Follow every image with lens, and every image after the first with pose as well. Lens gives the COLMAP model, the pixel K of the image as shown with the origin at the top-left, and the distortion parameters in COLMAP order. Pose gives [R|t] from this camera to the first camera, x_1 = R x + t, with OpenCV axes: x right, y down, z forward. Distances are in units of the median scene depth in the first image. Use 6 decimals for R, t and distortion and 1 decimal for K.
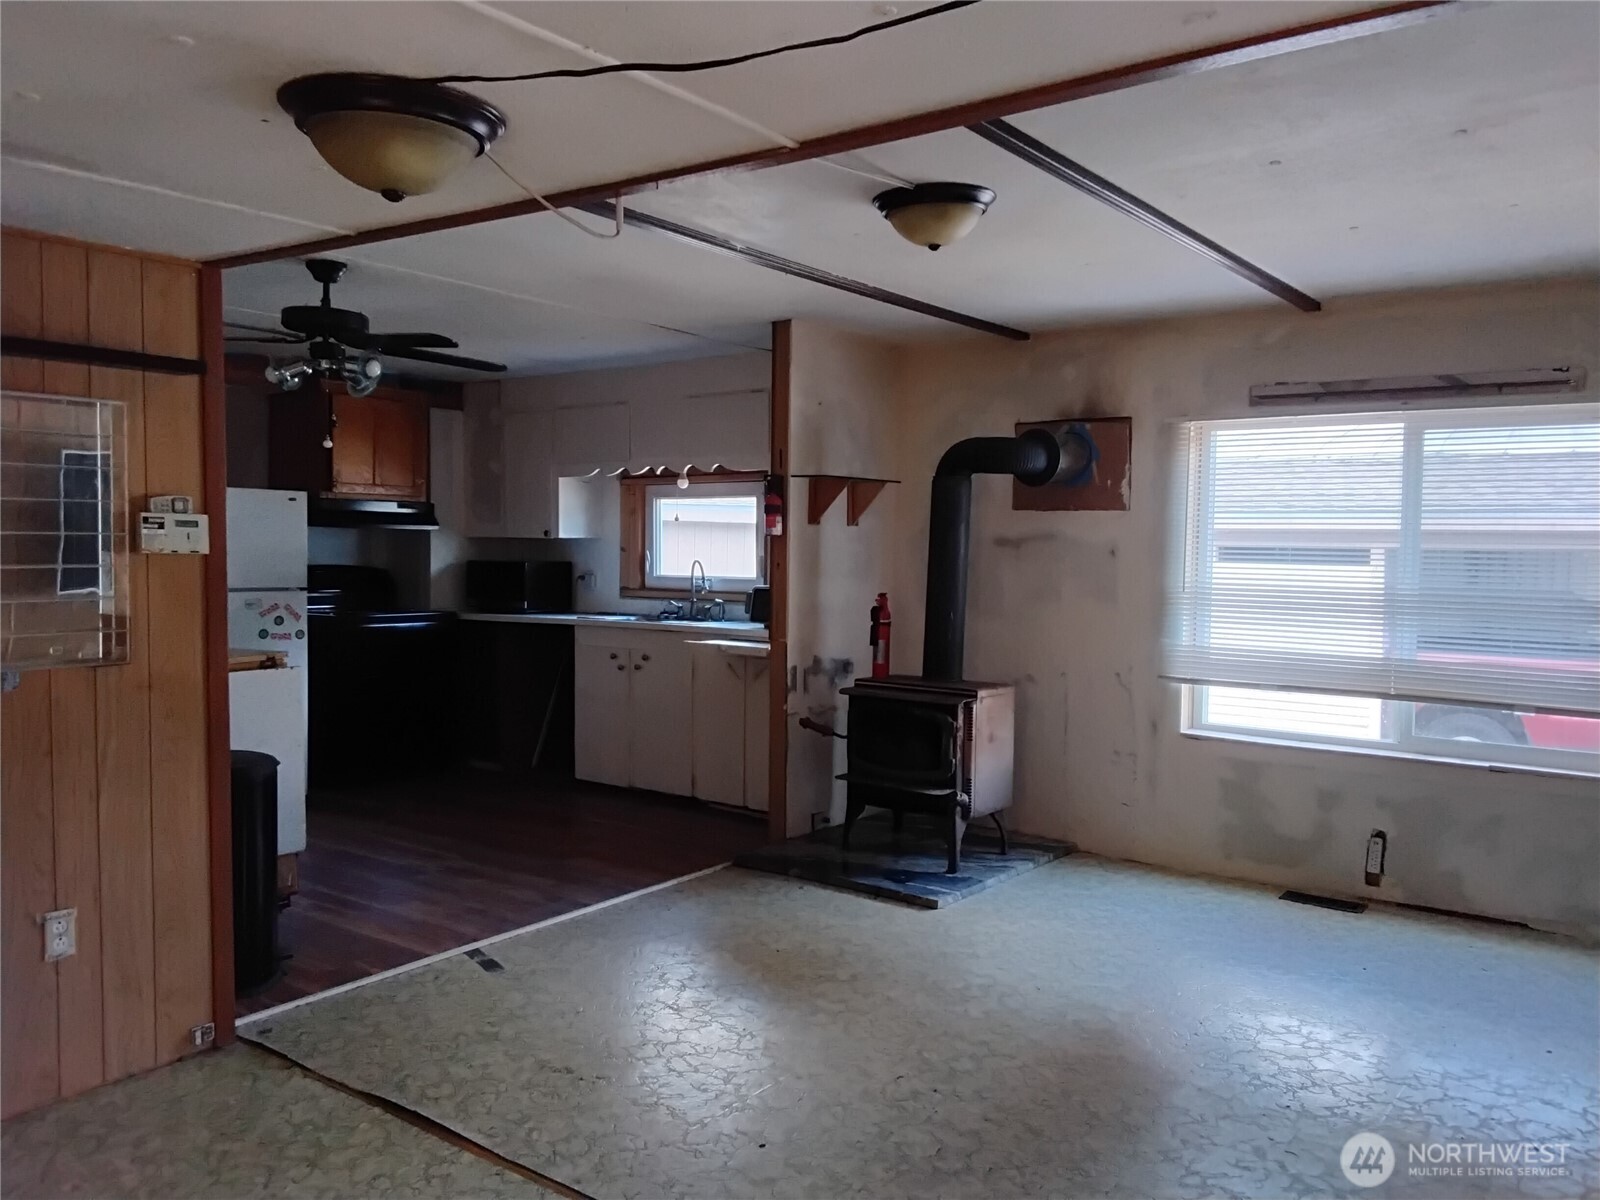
lens RADIAL K [[1233.7, 0, 802.4], [0, 1233.7, 596.4], [0, 0, 1]] dist [0.128082, -0.193630]
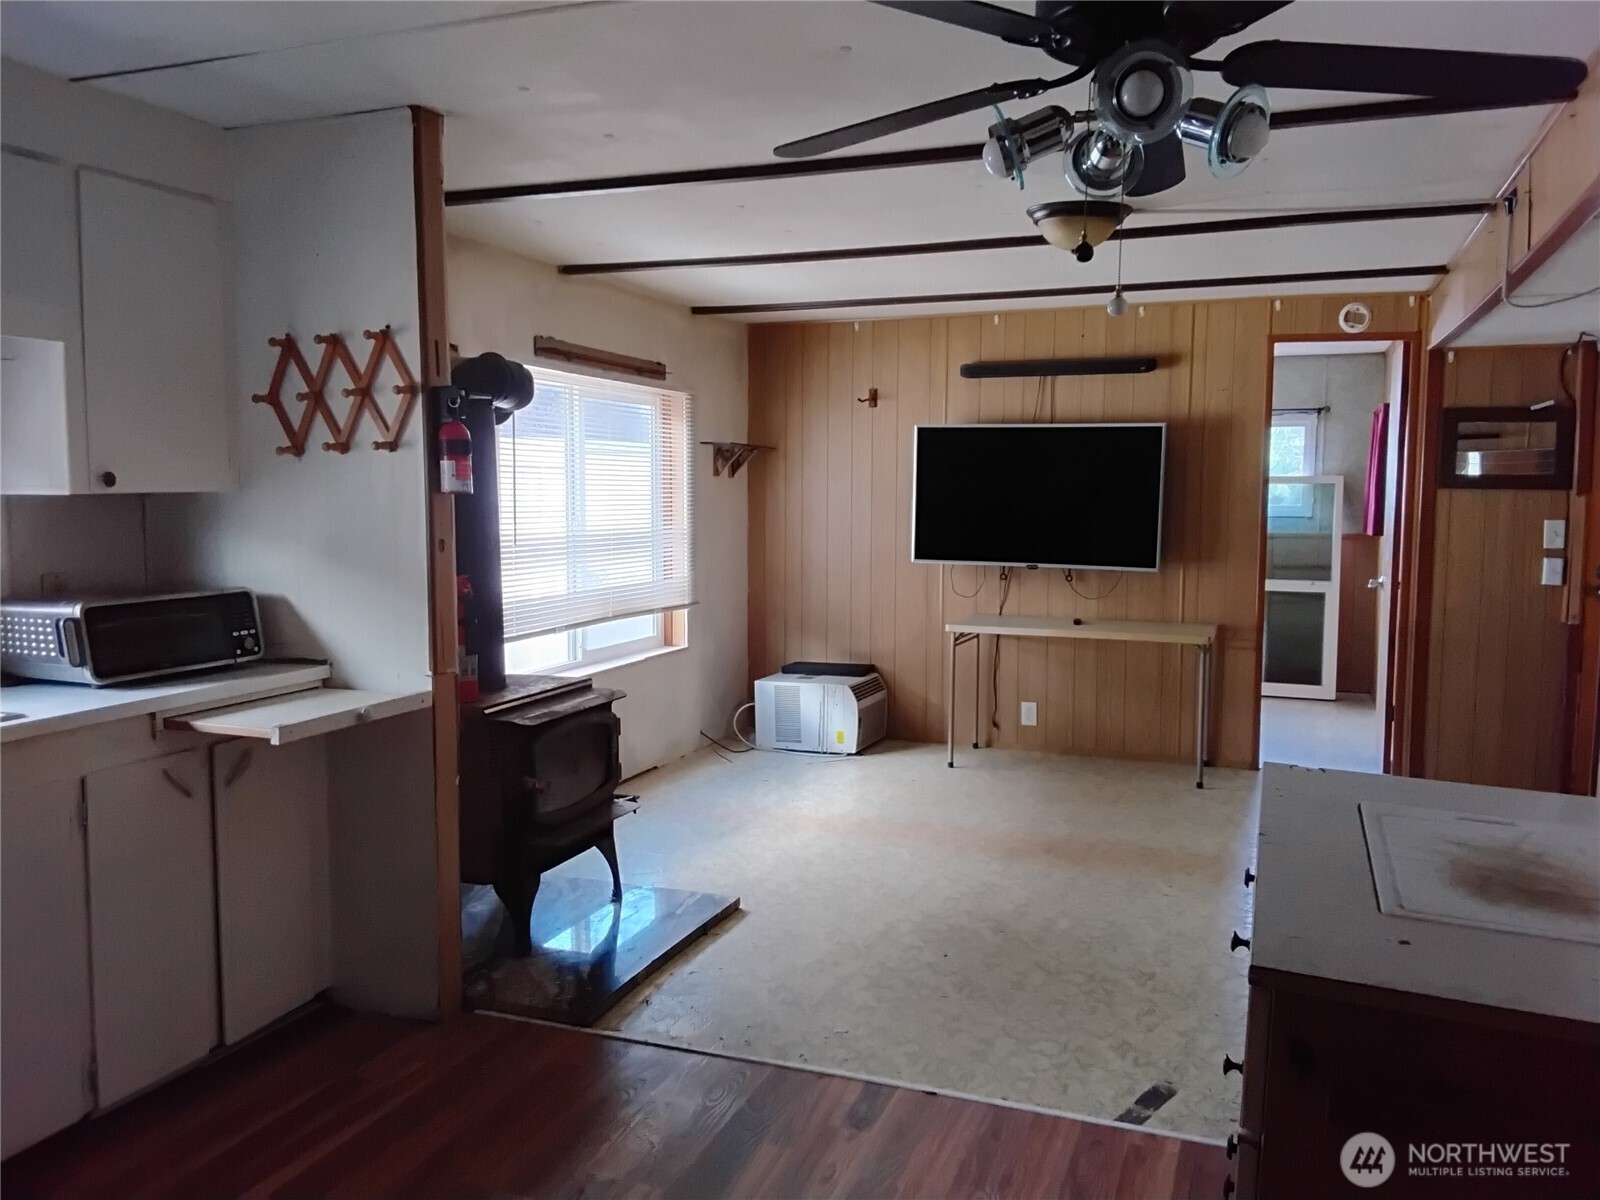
lens RADIAL K [[1233.7, 0, 802.4], [0, 1233.7, 596.4], [0, 0, 1]] dist [0.128082, -0.193630]
pose [[-0.270460, -0.100581, 0.957463, -0.545848], [0.036060, 0.992771, 0.114476, -0.053570], [-0.962056, 0.065487, -0.264878, 0.867345]]
